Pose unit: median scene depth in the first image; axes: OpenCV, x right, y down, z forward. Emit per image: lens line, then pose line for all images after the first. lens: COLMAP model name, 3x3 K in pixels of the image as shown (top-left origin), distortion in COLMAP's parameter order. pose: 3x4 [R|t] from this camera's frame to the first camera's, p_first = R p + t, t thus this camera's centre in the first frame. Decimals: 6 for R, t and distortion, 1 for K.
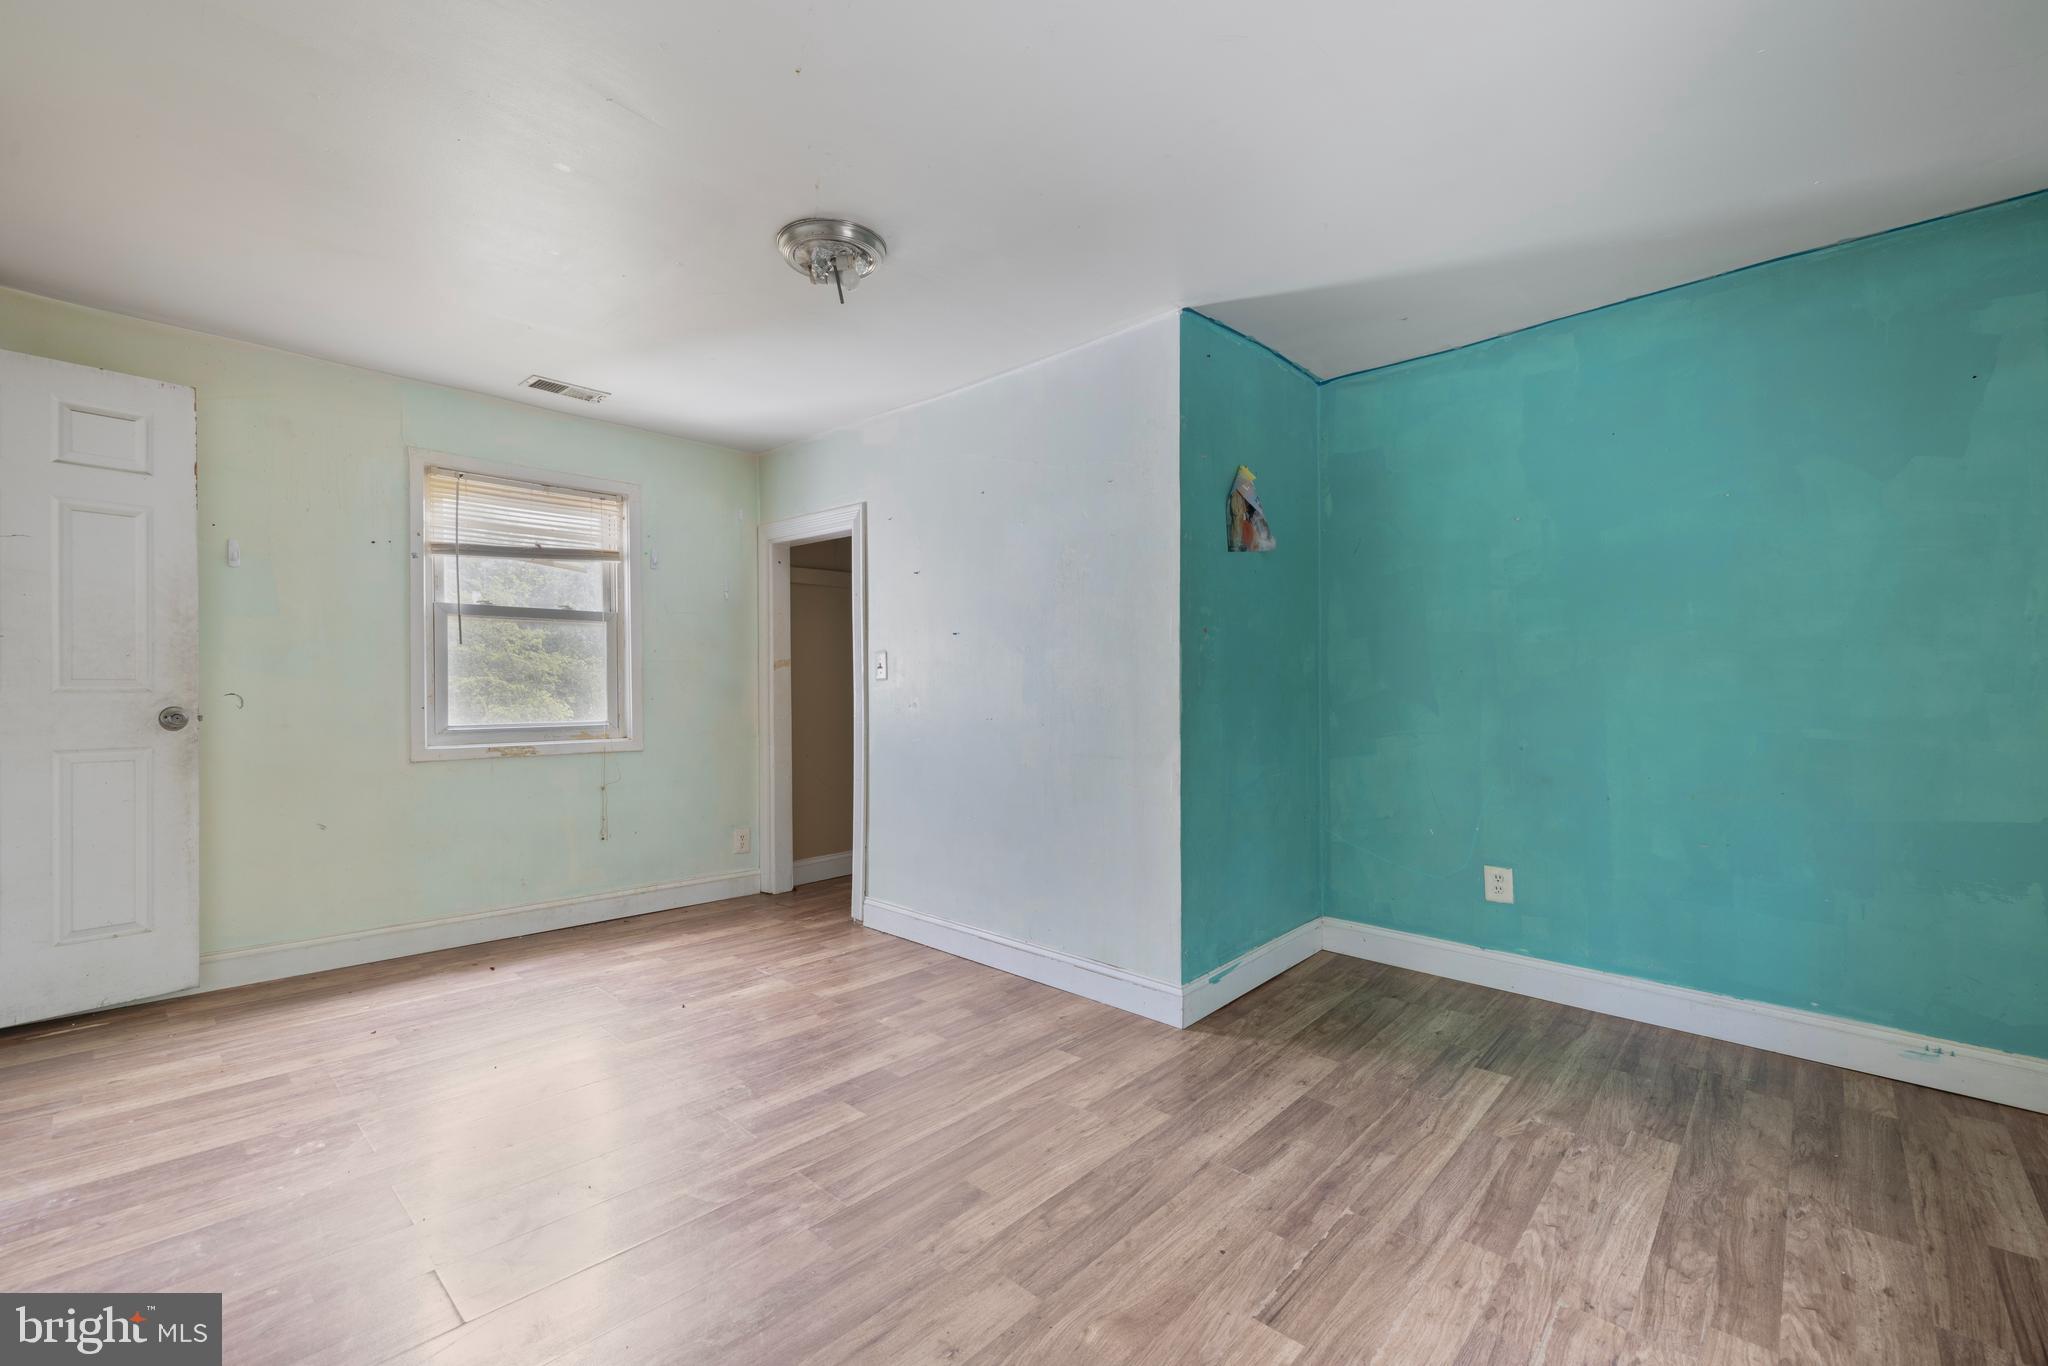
lens RADIAL K [[862.2, 0, 1018.2], [0, 862.2, 682.8], [0, 0, 1]] dist [0.009543, -0.000015]
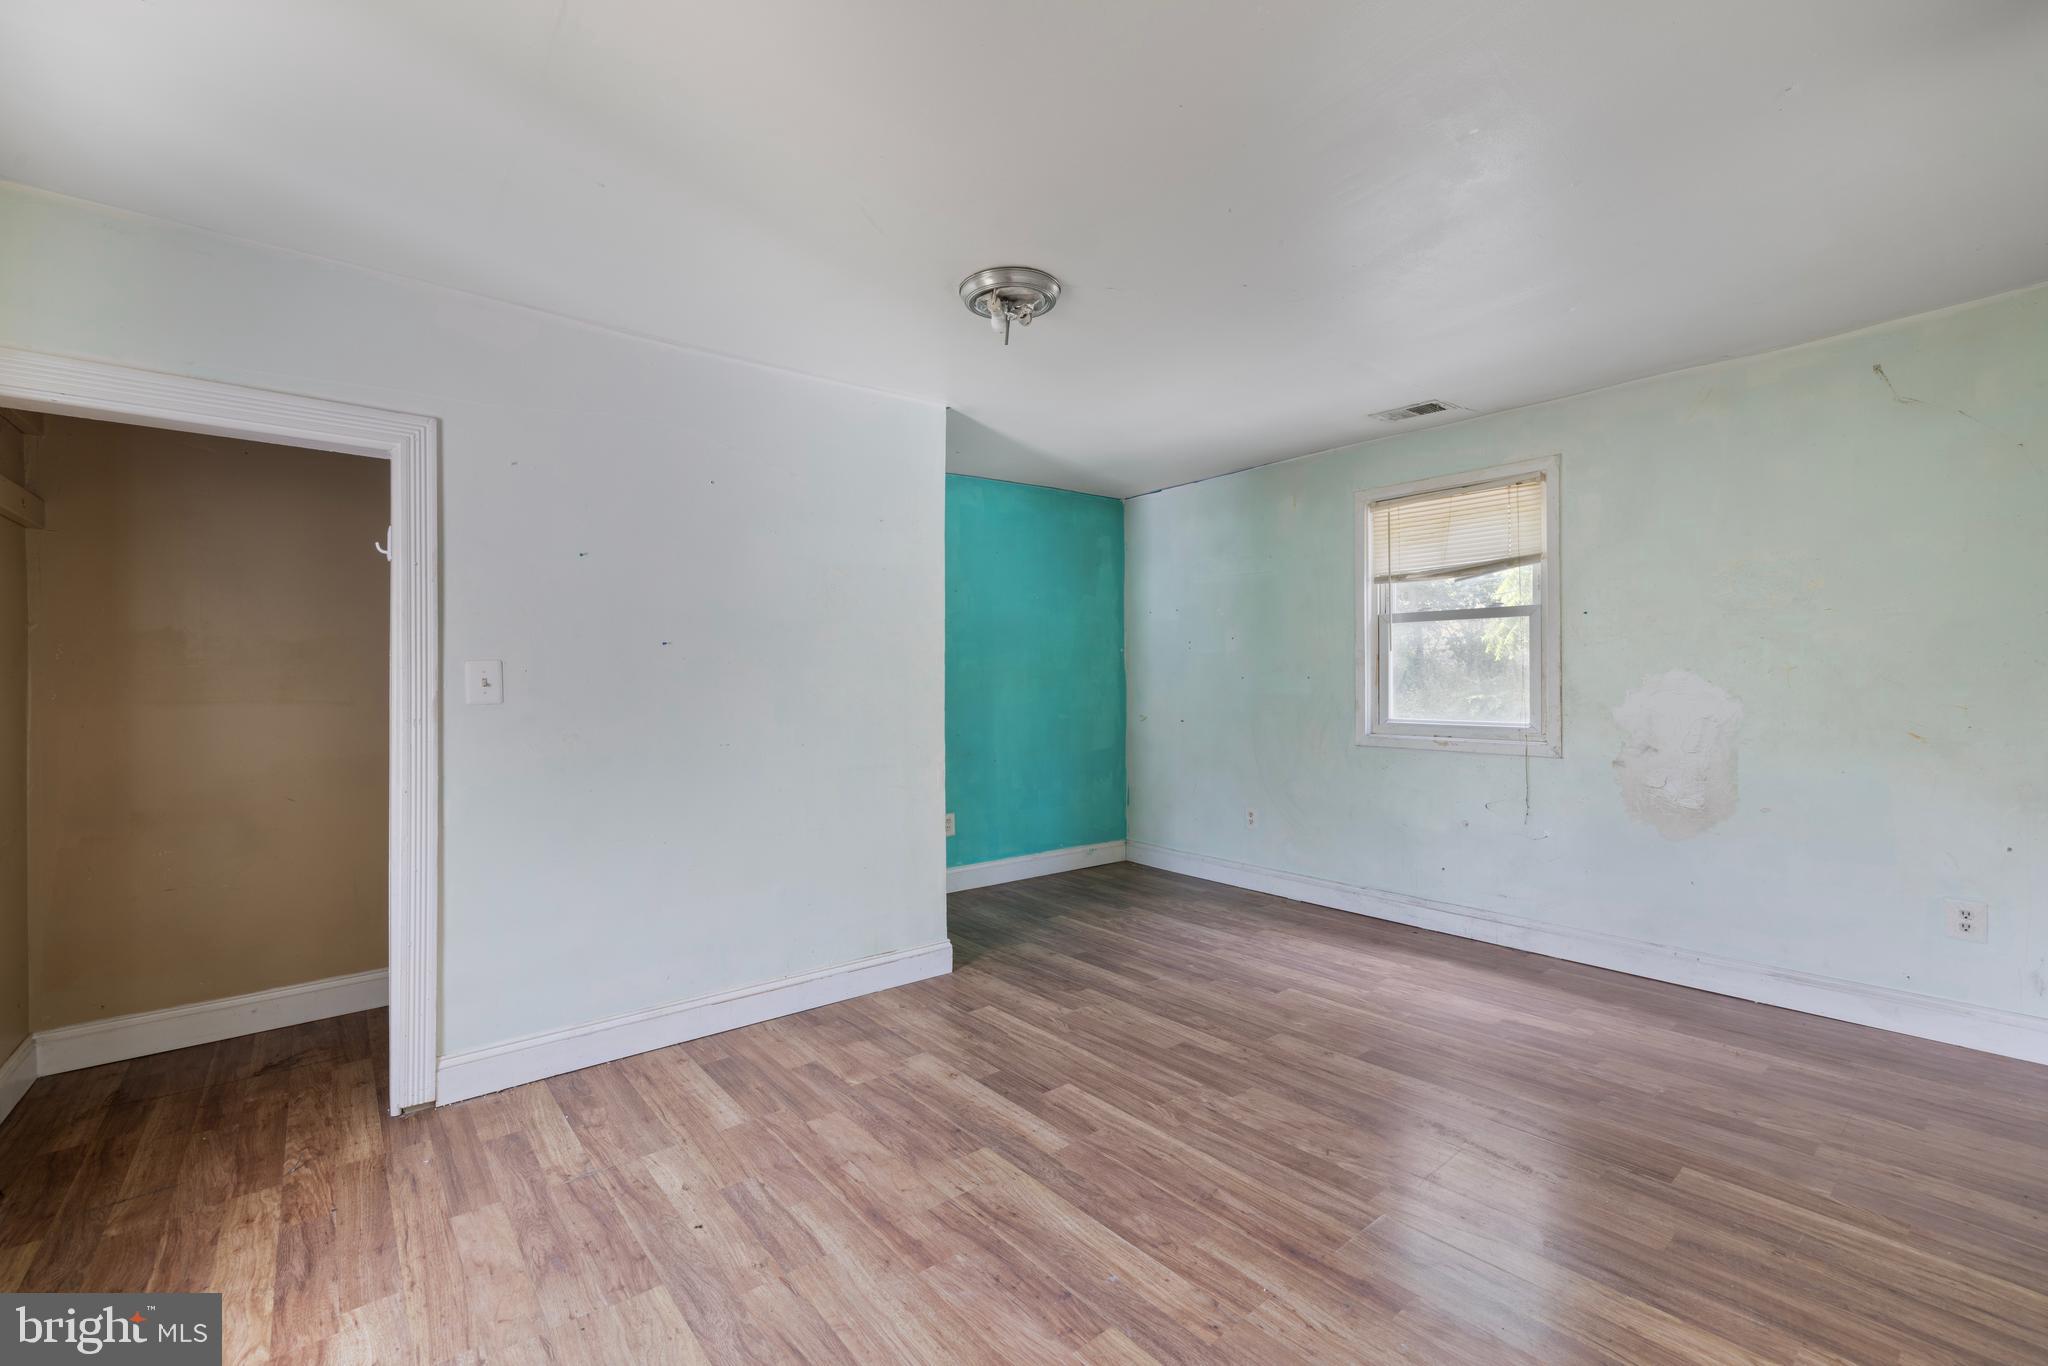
lens RADIAL K [[862.2, 0, 1025.2], [0, 862.2, 676.9], [0, 0, 1]] dist [0.009543, -0.000015]
pose [[0.133179, 0.006185, 0.991073, -1.292483], [0.008971, 0.999932, -0.007445, -0.028148], [-0.991051, 0.009883, 0.133114, 0.883183]]
